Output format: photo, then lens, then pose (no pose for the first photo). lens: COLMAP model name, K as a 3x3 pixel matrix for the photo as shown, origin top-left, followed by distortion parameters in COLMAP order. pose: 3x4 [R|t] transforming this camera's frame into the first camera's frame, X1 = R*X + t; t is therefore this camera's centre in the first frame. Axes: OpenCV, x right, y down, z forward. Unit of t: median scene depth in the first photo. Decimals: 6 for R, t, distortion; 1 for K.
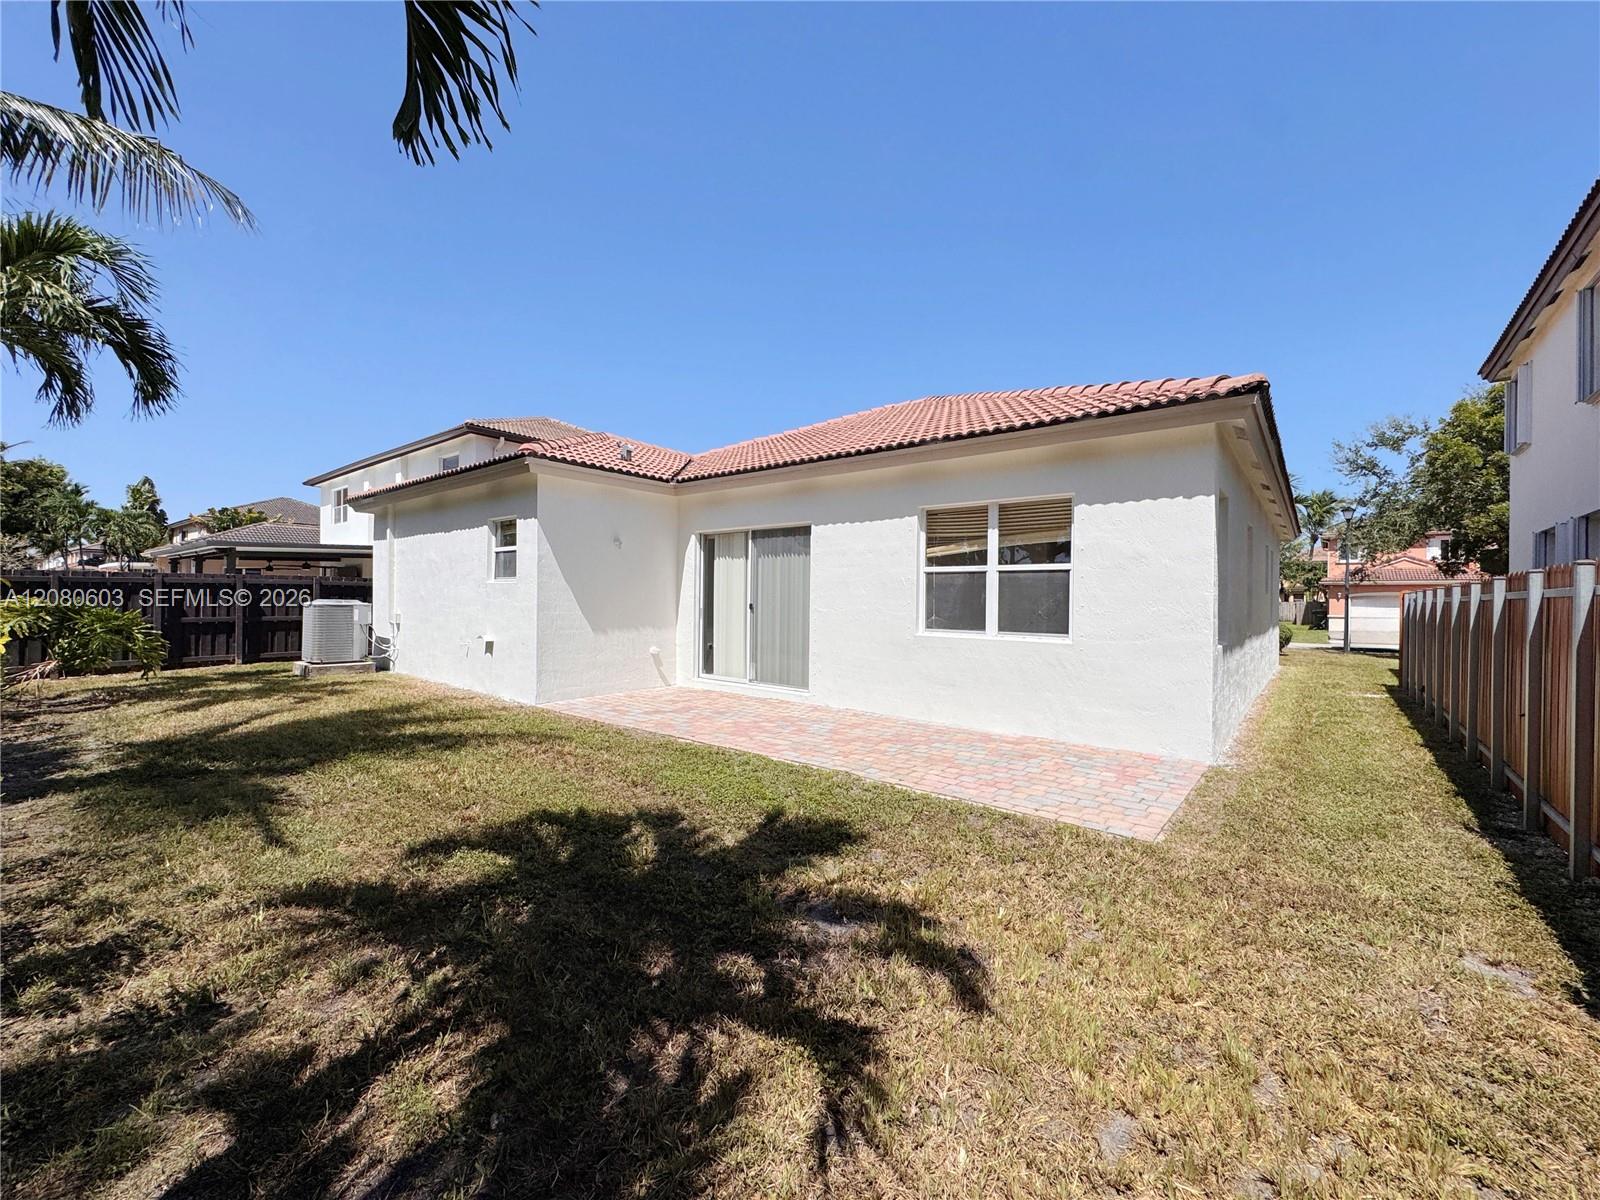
lens RADIAL K [[644.5, 0, 804.3], [0, 644.5, 603.8], [0, 0, 1]] dist [-0.000817, 0.000187]
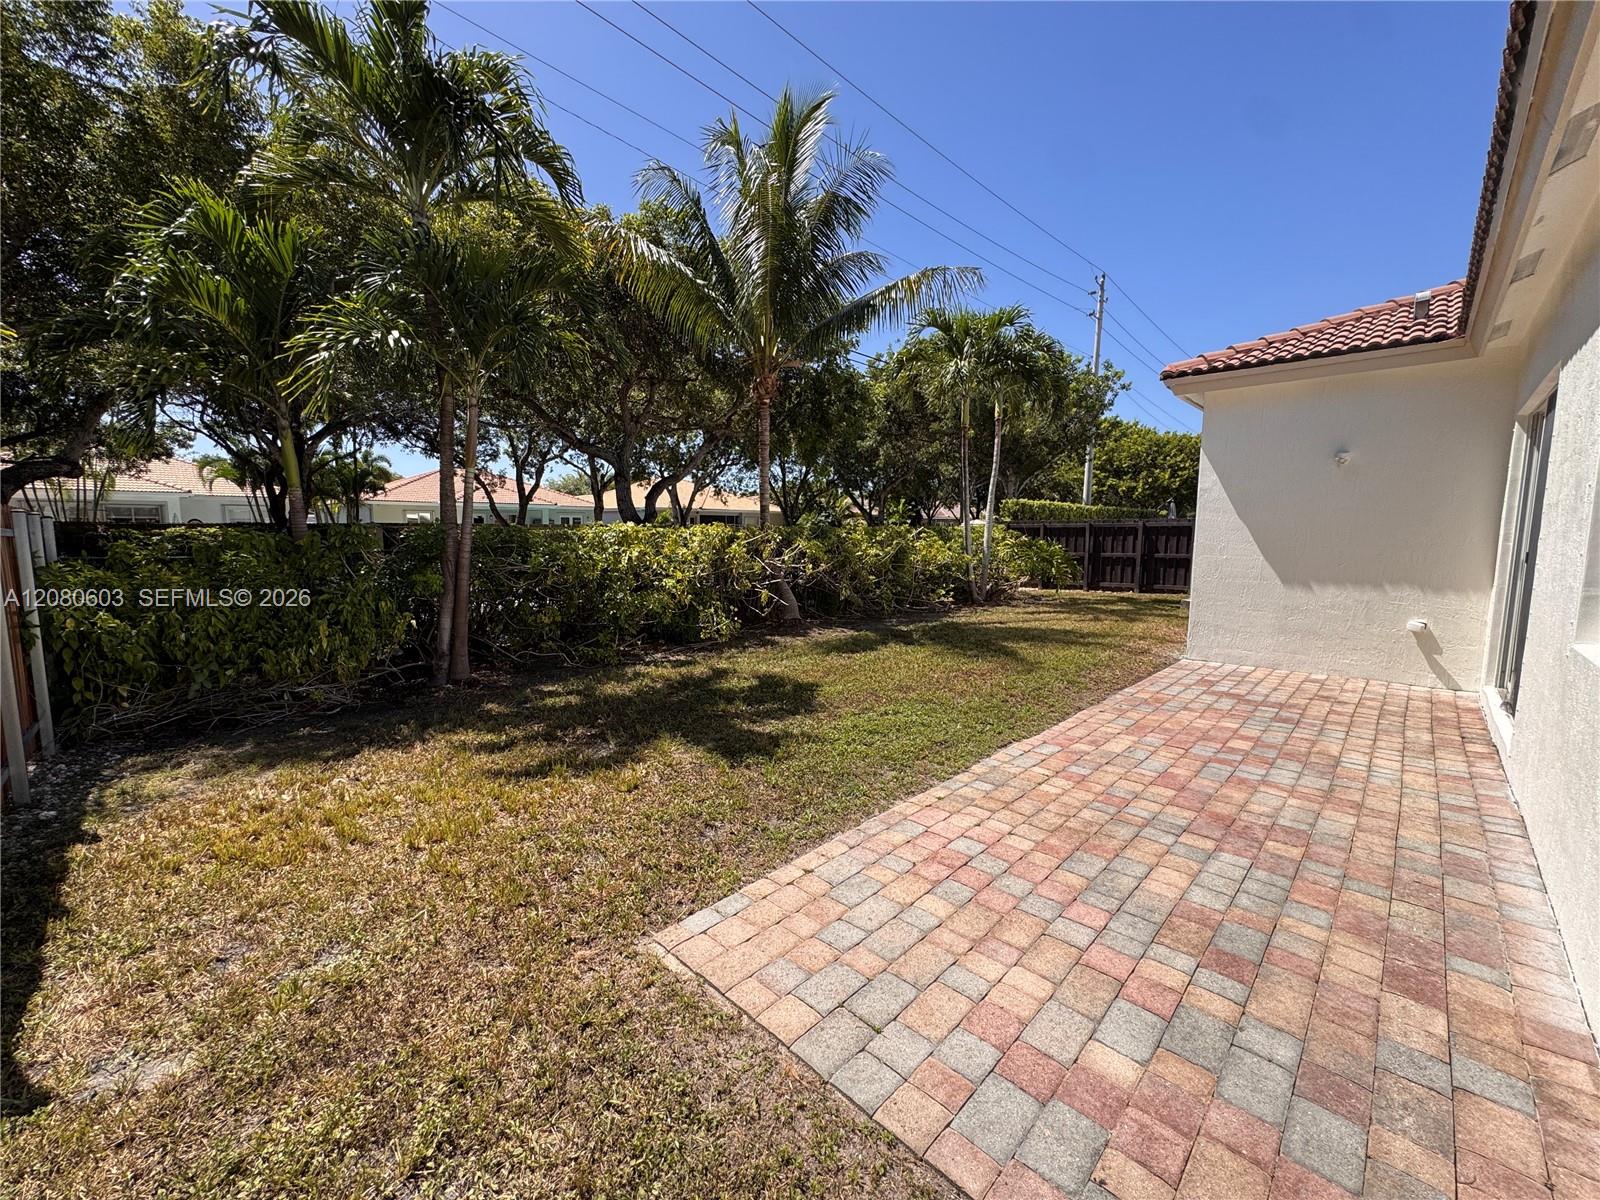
lens RADIAL K [[644.5, 0, 803.7], [0, 644.5, 601.7], [0, 0, 1]] dist [-0.000817, 0.000187]
pose [[-0.096672, 0.098433, -0.990437, 0.802047], [-0.010713, 0.994937, 0.099926, -0.009955], [0.995259, 0.020271, -0.095128, 0.866801]]
